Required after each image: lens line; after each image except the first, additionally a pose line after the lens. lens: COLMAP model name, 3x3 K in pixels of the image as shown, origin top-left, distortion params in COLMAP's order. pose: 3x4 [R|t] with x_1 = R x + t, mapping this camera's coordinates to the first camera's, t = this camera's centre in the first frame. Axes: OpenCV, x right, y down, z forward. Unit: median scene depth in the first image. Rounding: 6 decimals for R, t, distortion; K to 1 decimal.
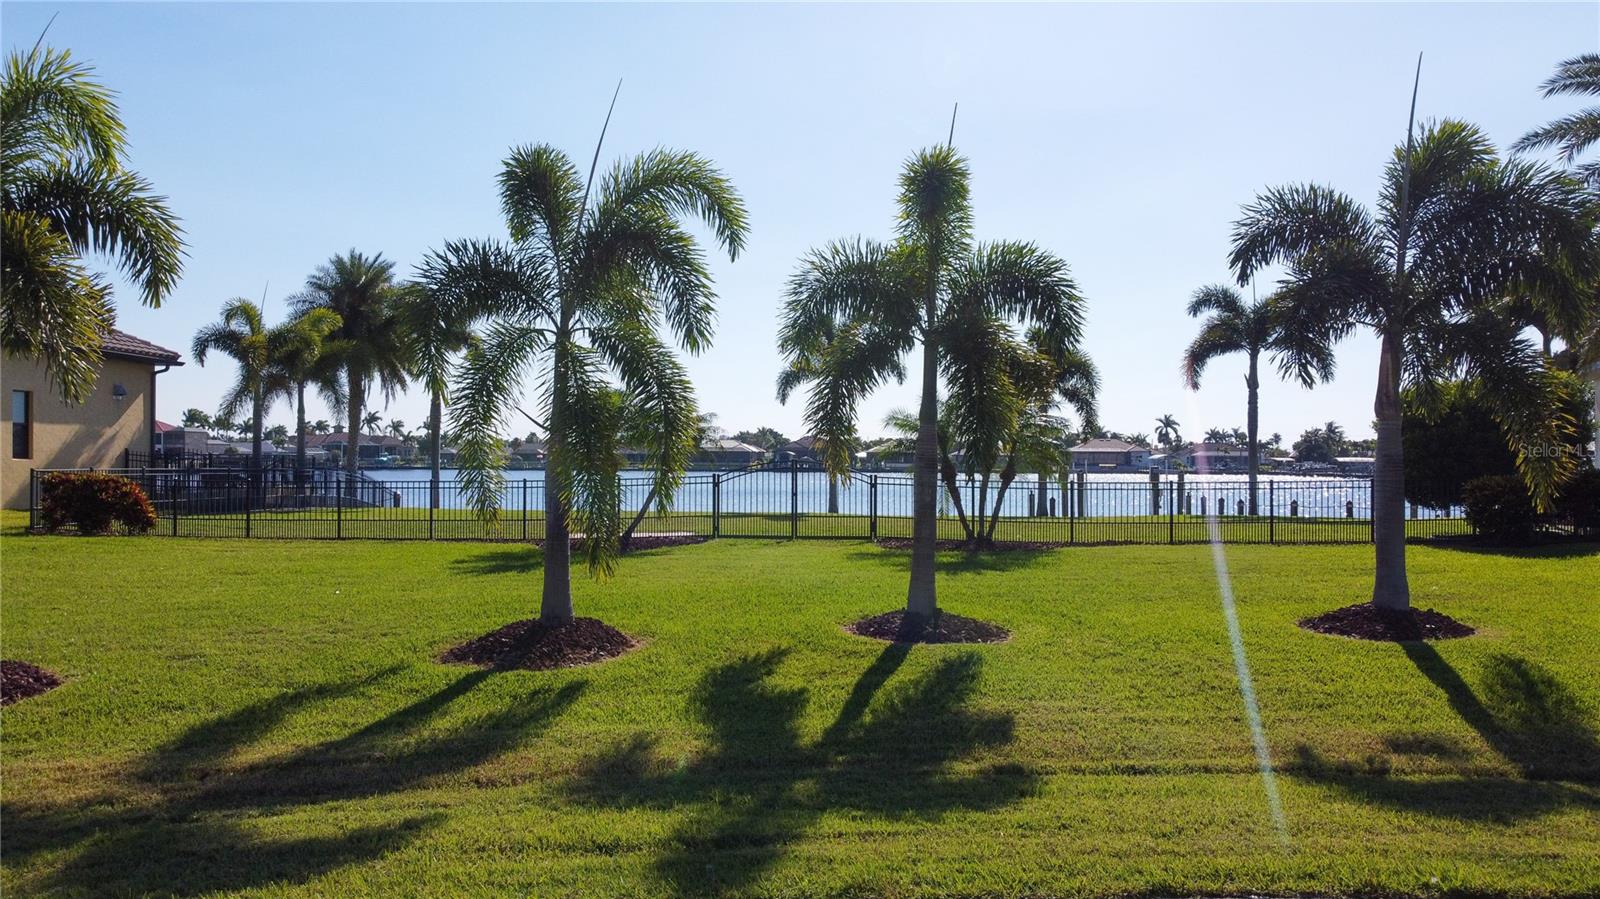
lens RADIAL K [[1206.5, 0, 800.0], [0, 1206.5, 449.5], [0, 0, 1]] dist [0.004849, 0.000518]
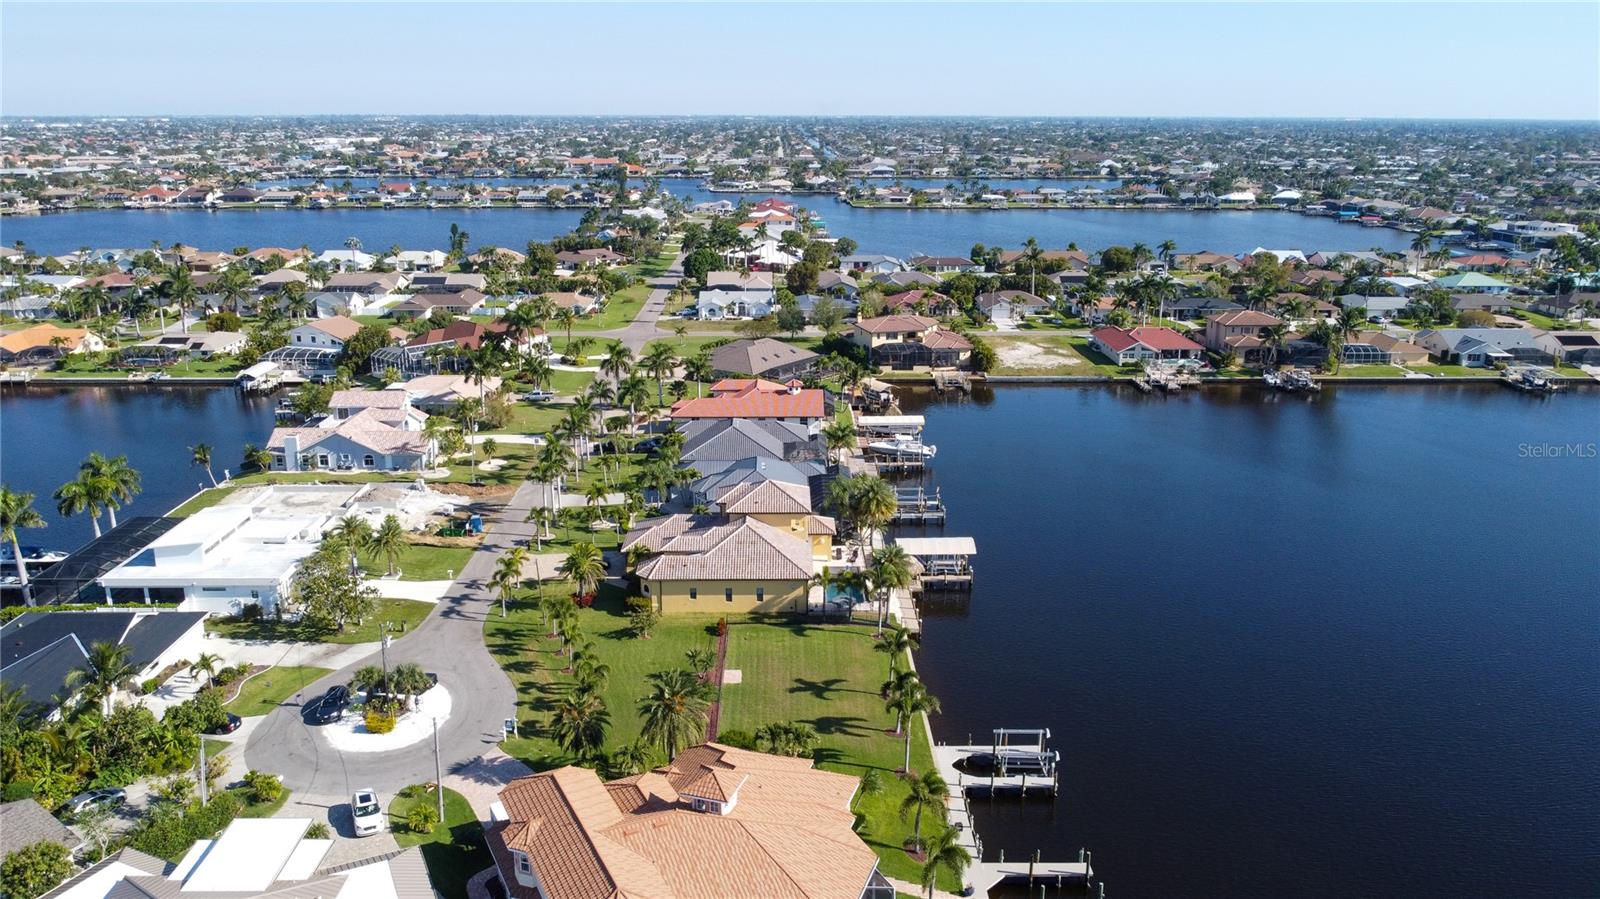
lens RADIAL K [[1207.5, 0, 802.7], [0, 1207.5, 454.3], [0, 0, 1]] dist [-0.008650, -0.002755]
pose [[0.089991, 0.267338, -0.959391, 3.951112], [-0.001175, 0.963328, 0.268325, -1.923779], [0.995942, -0.023019, 0.087005, 0.847063]]
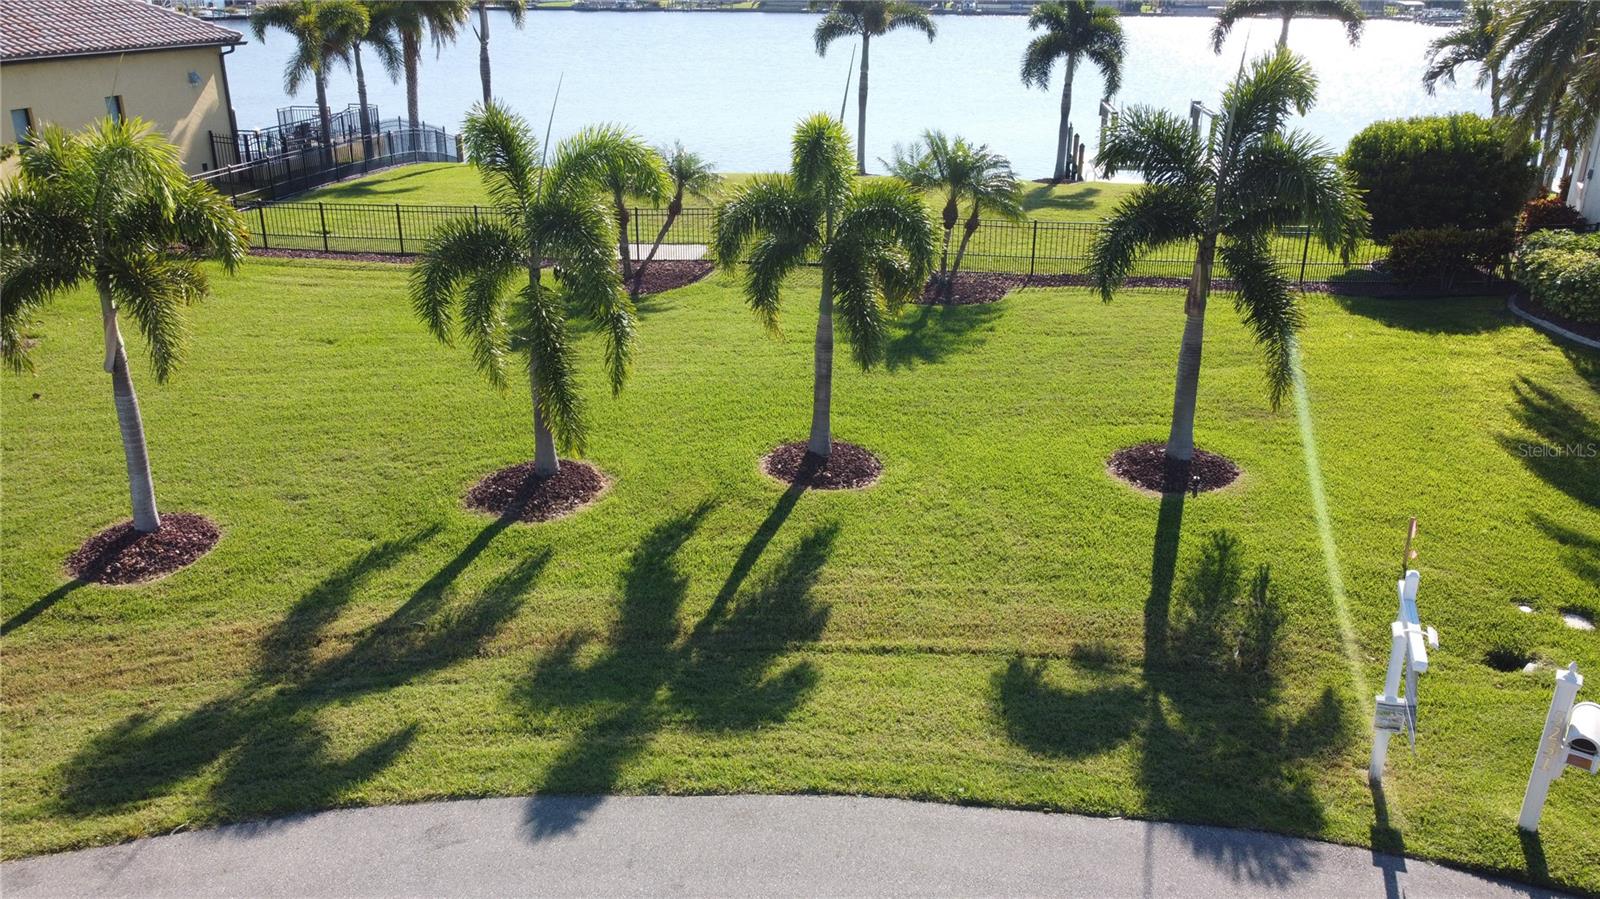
lens RADIAL K [[1207.5, 0, 802.7], [0, 1207.5, 454.3], [0, 0, 1]] dist [-0.008650, -0.002755]
pose [[0.997520, 0.027112, -0.064946, 0.079323], [-0.001040, 0.928397, 0.371589, -0.169115], [0.070370, -0.370600, 0.926123, -0.115934]]
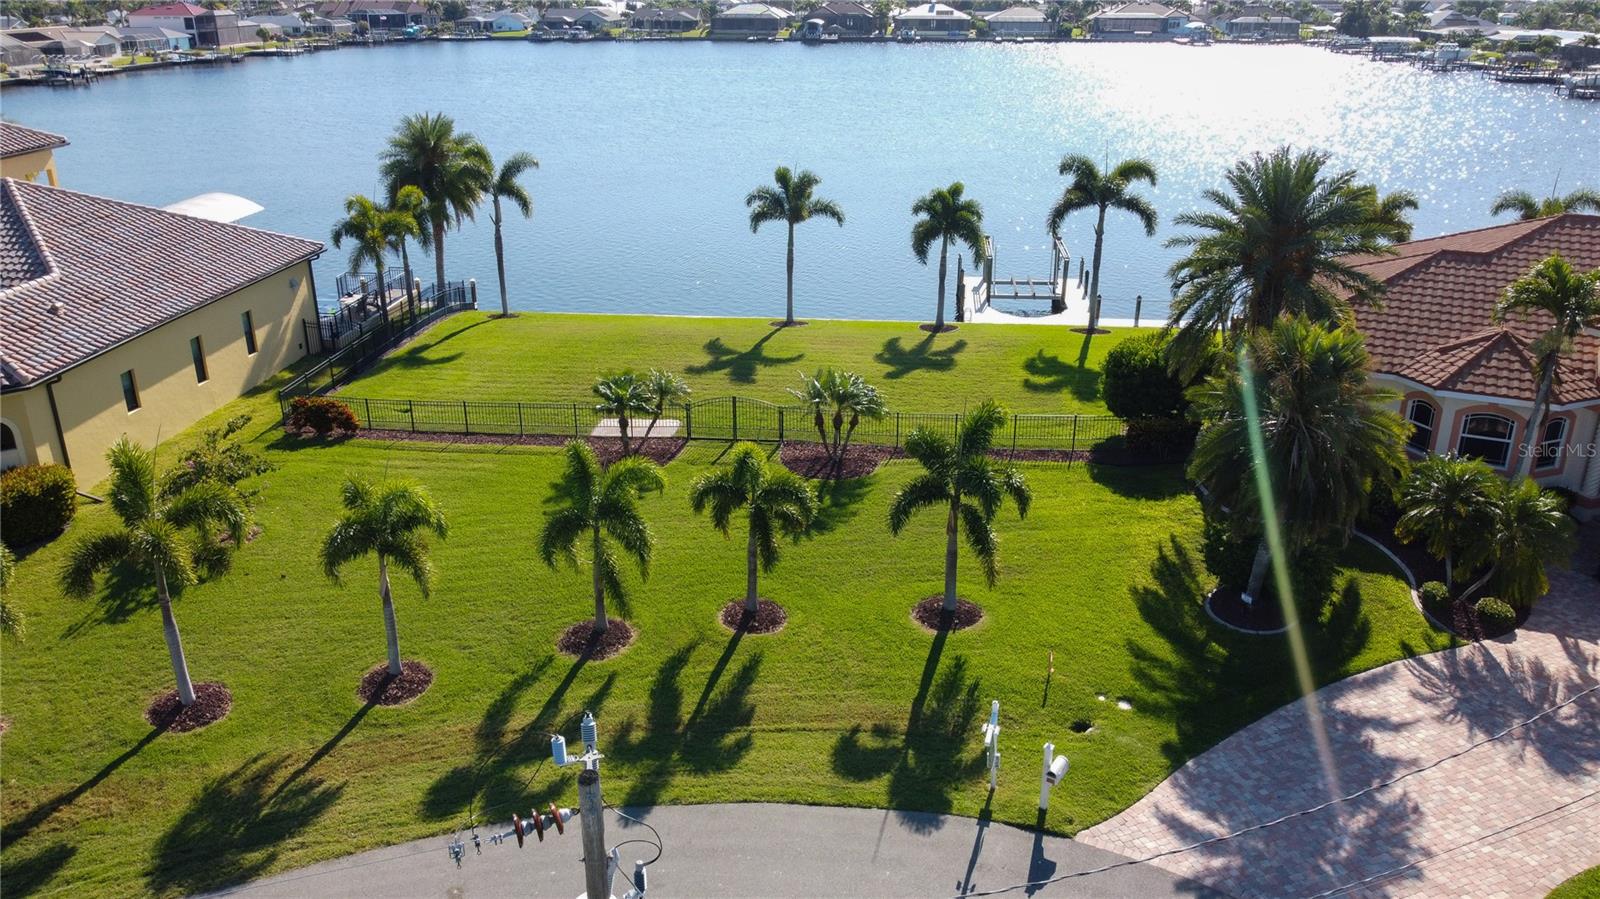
lens RADIAL K [[1207.5, 0, 802.7], [0, 1207.5, 454.3], [0, 0, 1]] dist [-0.008650, -0.002755]
pose [[0.999536, 0.004525, -0.030122, 0.128337], [0.007064, 0.927504, 0.373747, -0.492805], [0.029630, -0.373787, 0.927041, -0.523347]]
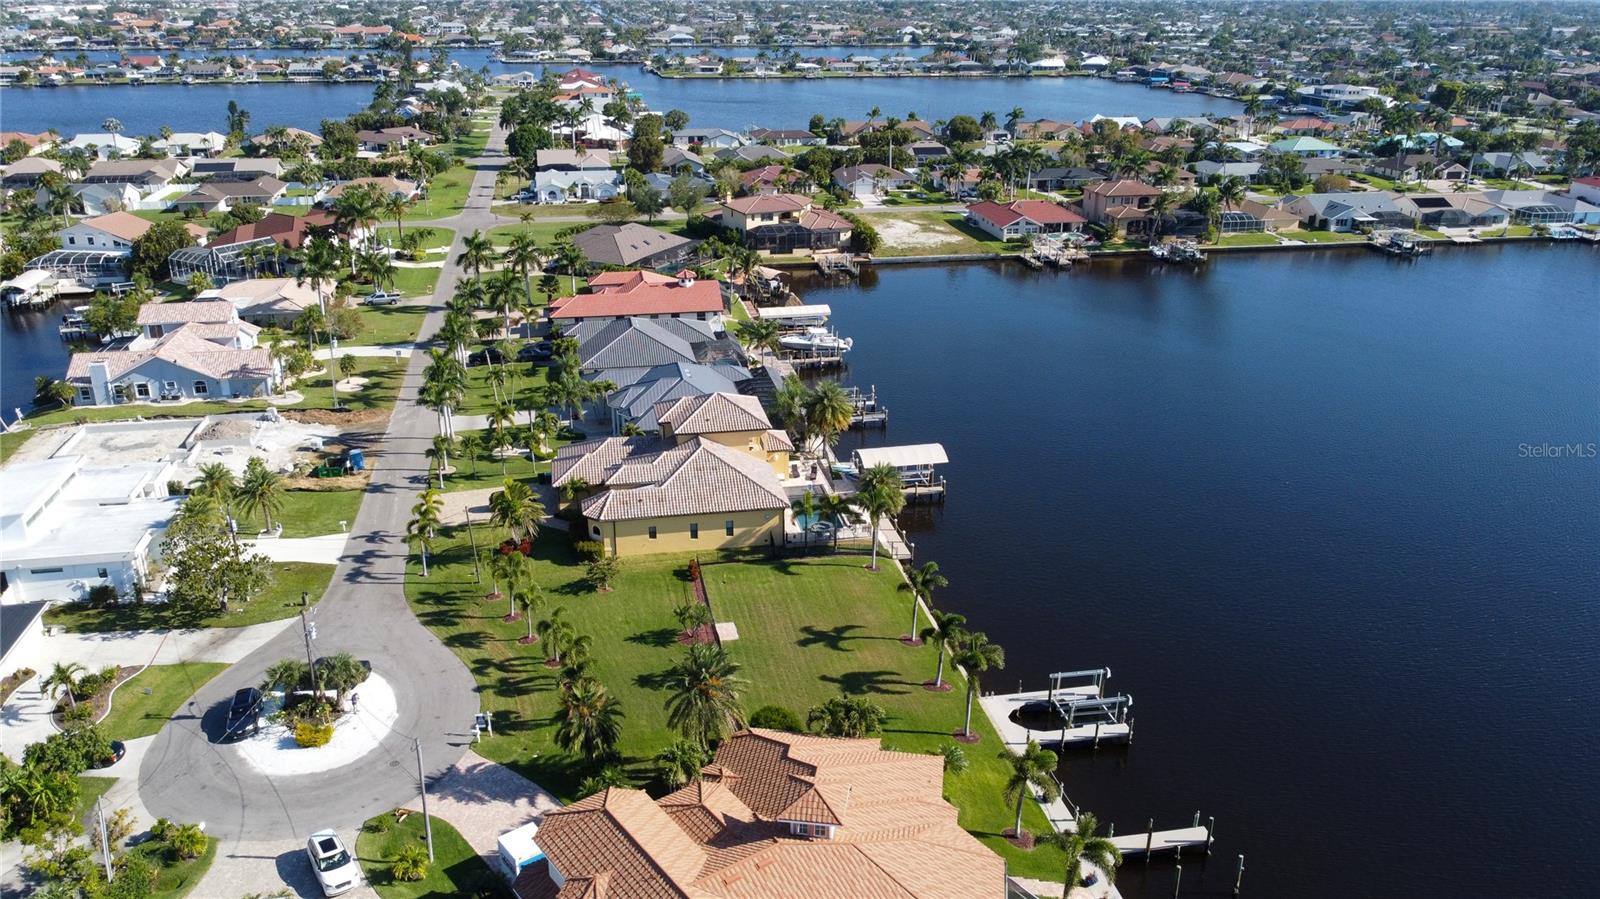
lens RADIAL K [[1207.5, 0, 802.7], [0, 1207.5, 454.3], [0, 0, 1]] dist [-0.008650, -0.002755]
pose [[0.261608, 0.350759, -0.899182, 3.164124], [-0.004102, 0.932023, 0.362377, -1.839505], [0.965165, -0.091112, 0.245264, 0.306987]]
